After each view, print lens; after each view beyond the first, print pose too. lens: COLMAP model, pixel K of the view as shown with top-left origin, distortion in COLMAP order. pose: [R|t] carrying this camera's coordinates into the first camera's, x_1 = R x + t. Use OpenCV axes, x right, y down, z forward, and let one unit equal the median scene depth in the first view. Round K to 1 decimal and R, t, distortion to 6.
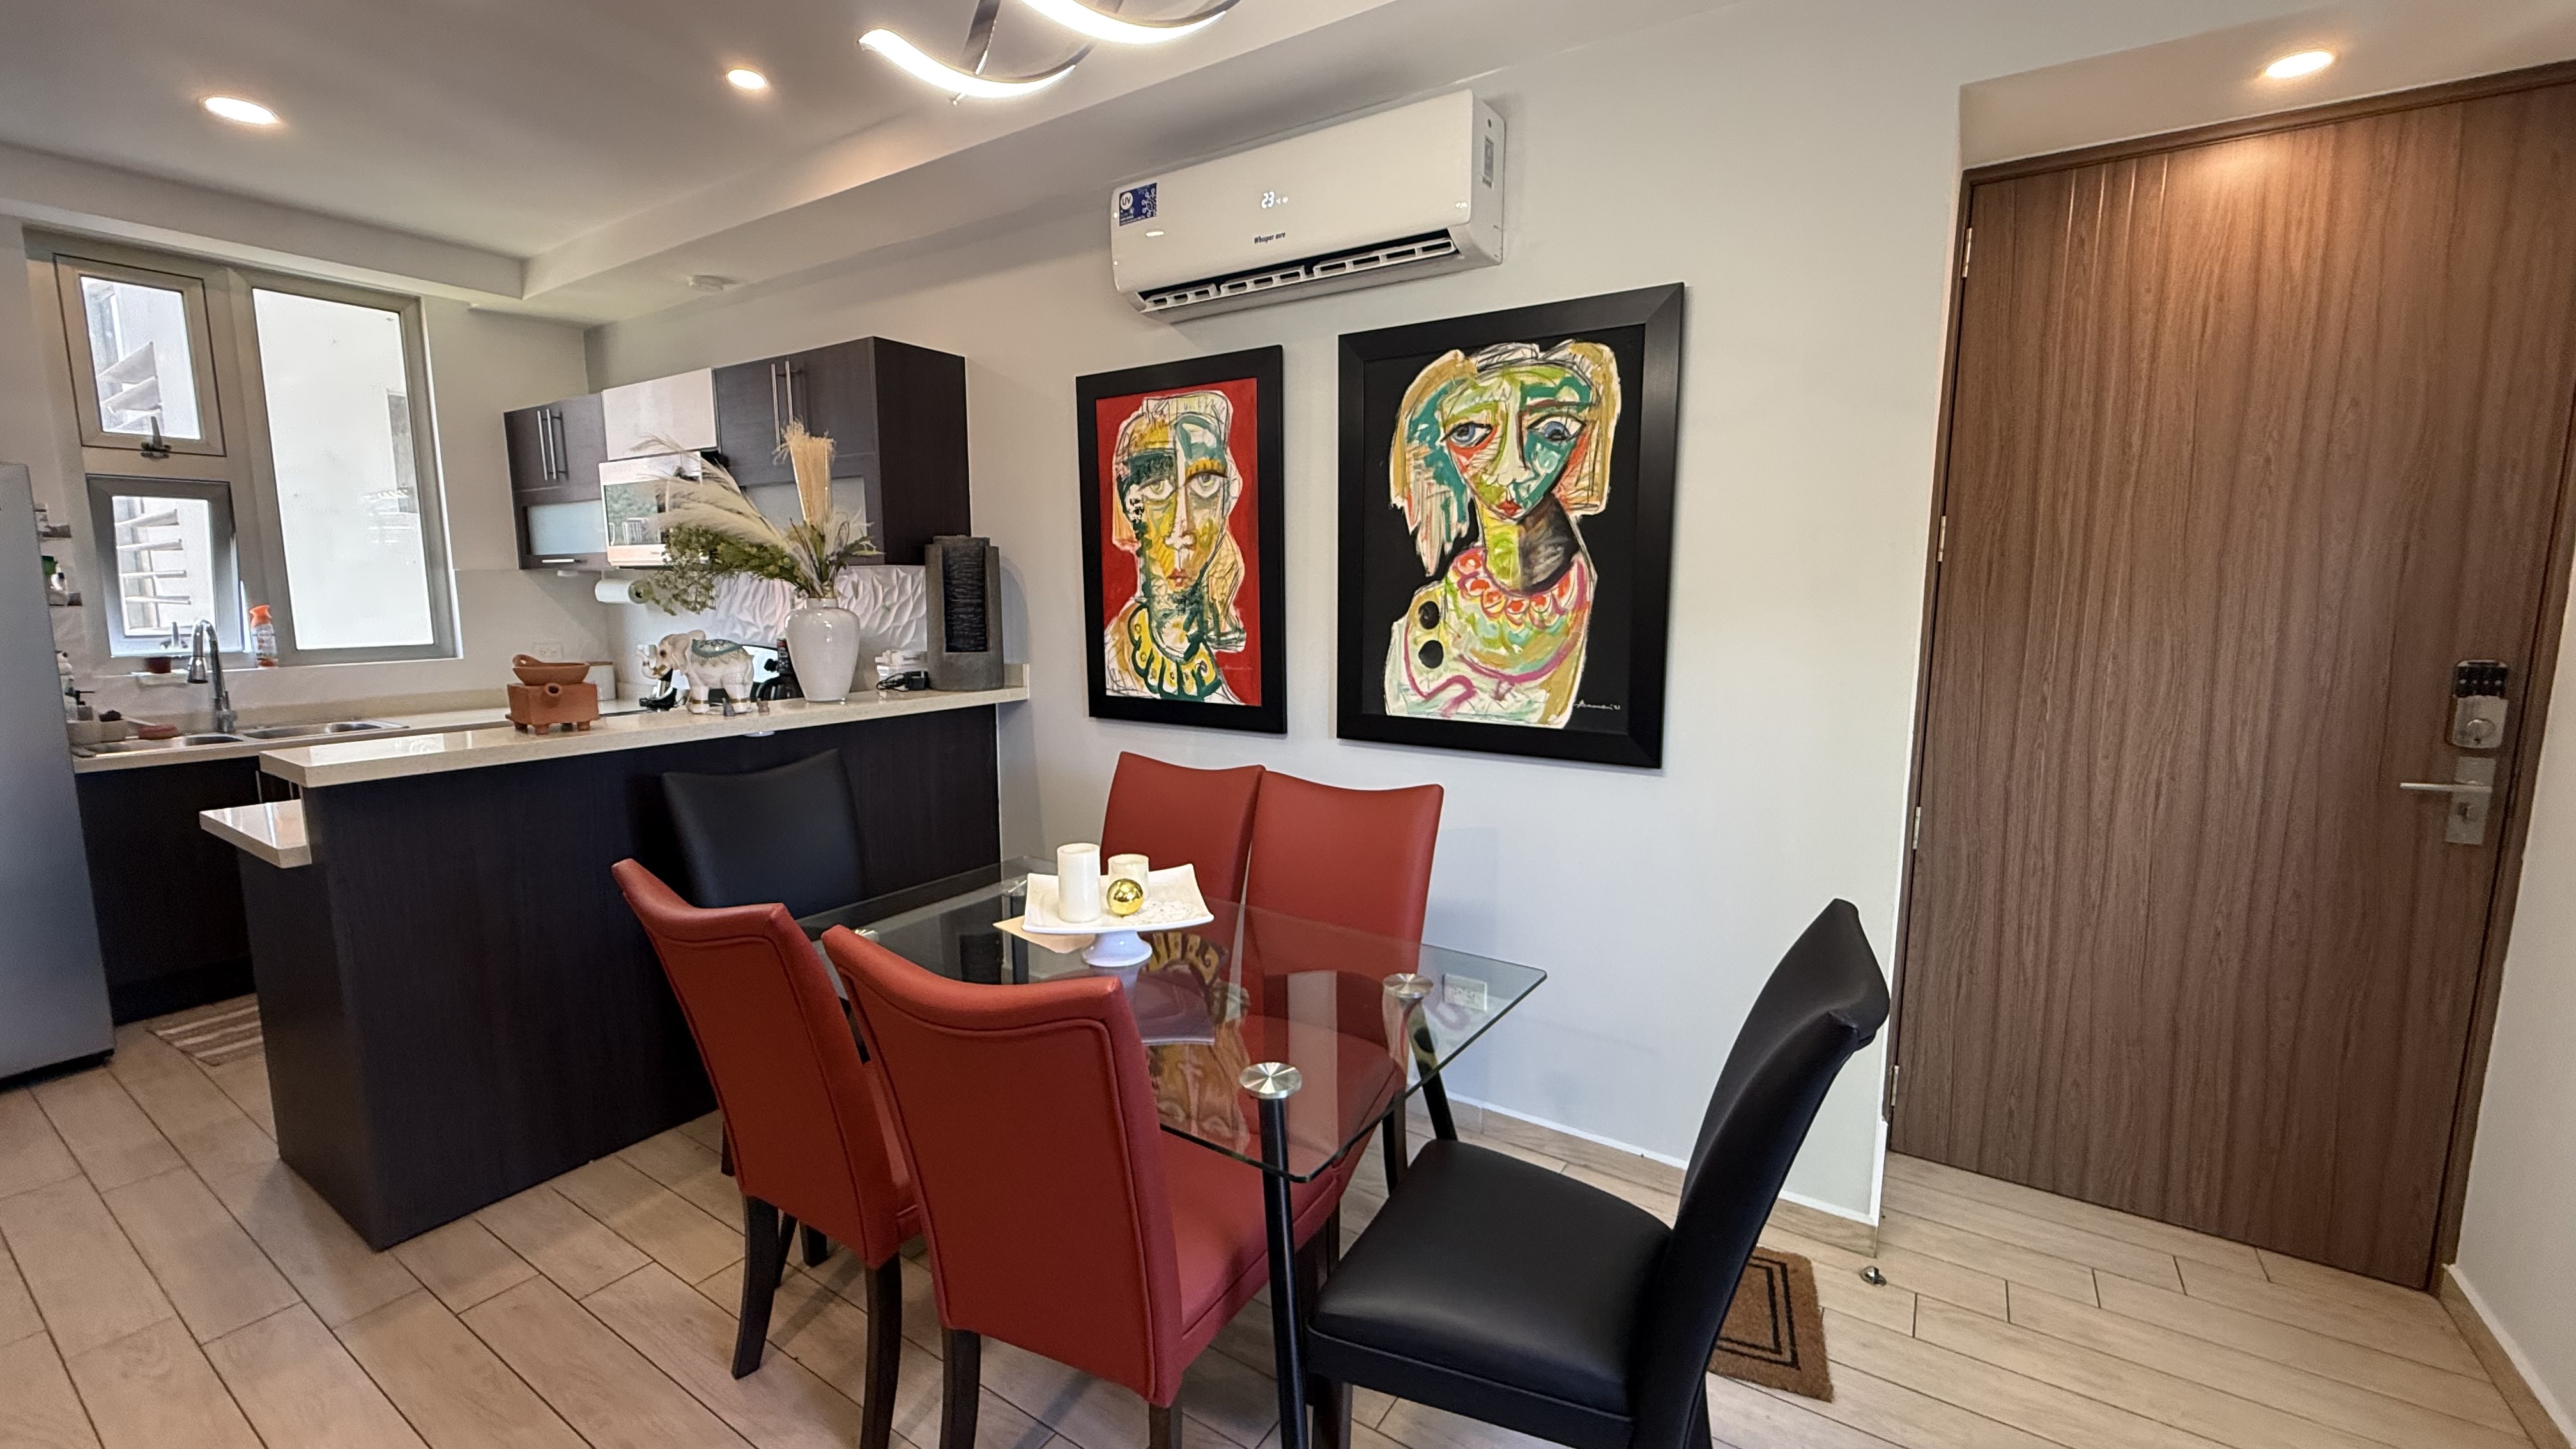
lens RADIAL K [[1022.3, 0, 1290.6], [0, 1022.3, 722.6], [0, 0, 1]] dist [-0.000532, -0.000112]
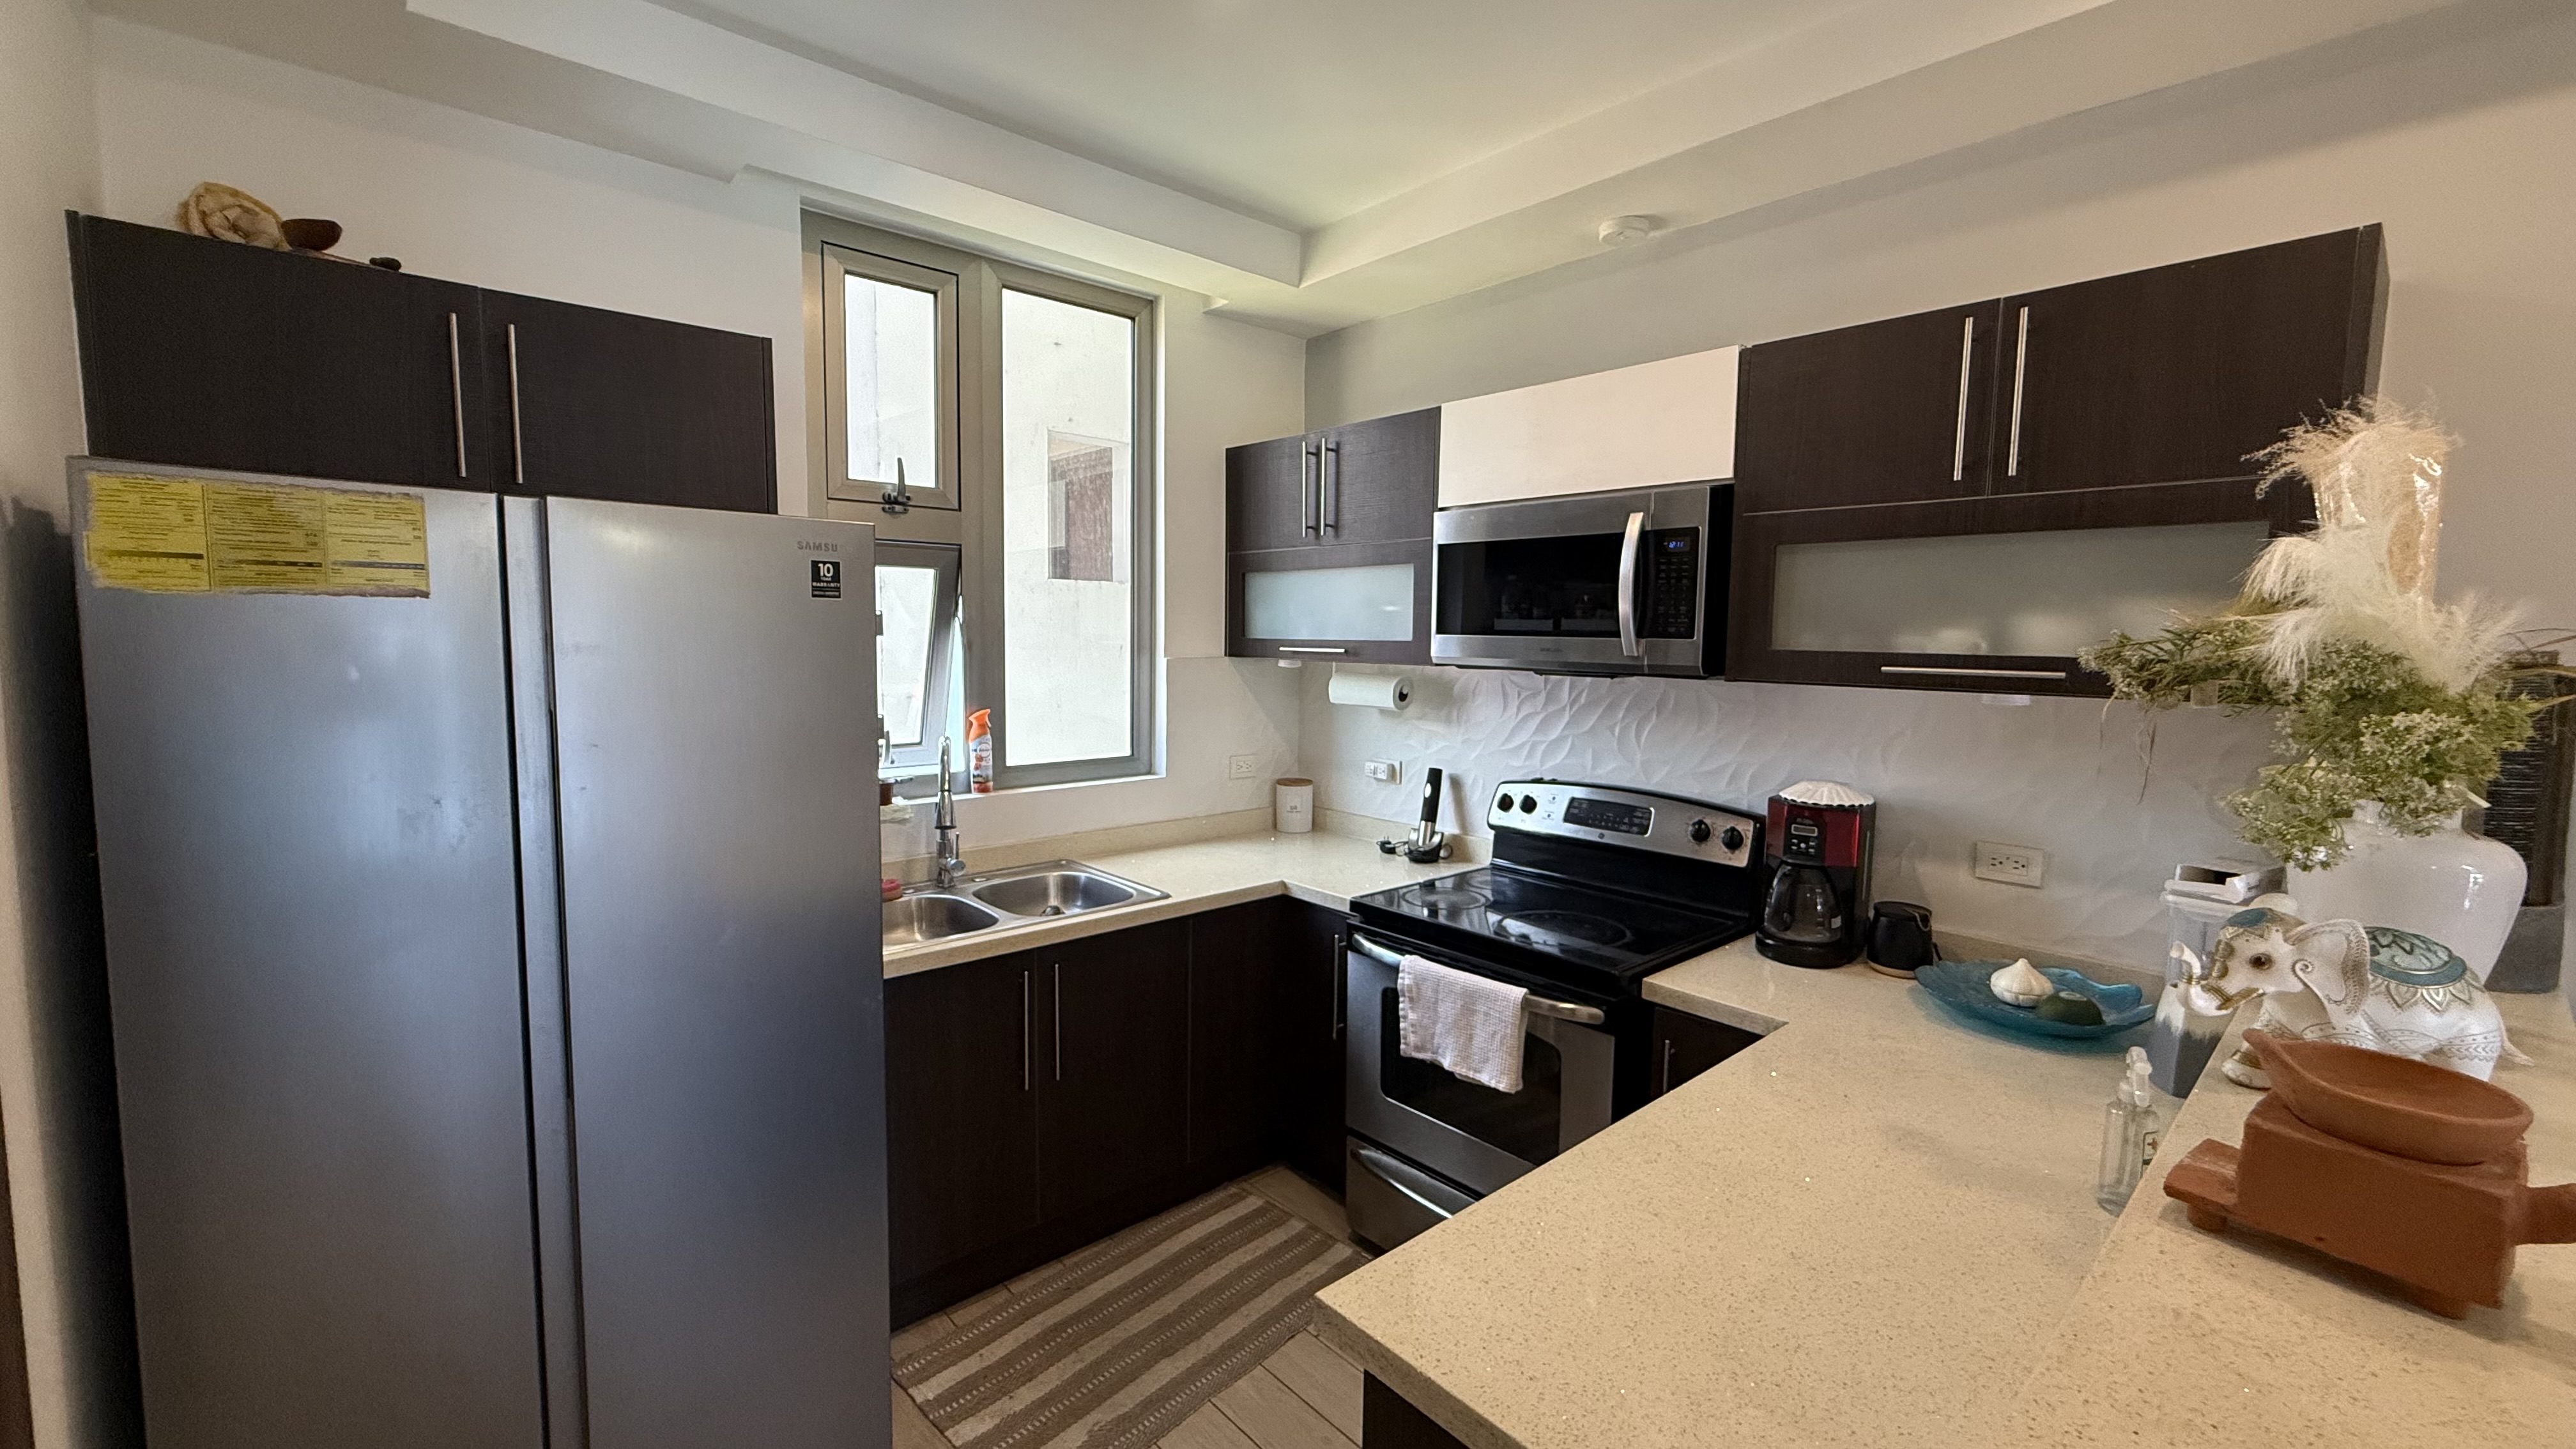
lens RADIAL K [[1022.3, 0, 1289.8], [0, 1022.3, 720.4], [0, 0, 1]] dist [-0.000532, -0.000112]
pose [[0.964762, 0.036181, -0.260623, -0.600503], [-0.048733, 0.997934, -0.041859, -0.086874], [0.258570, 0.053084, 0.964533, 0.345074]]
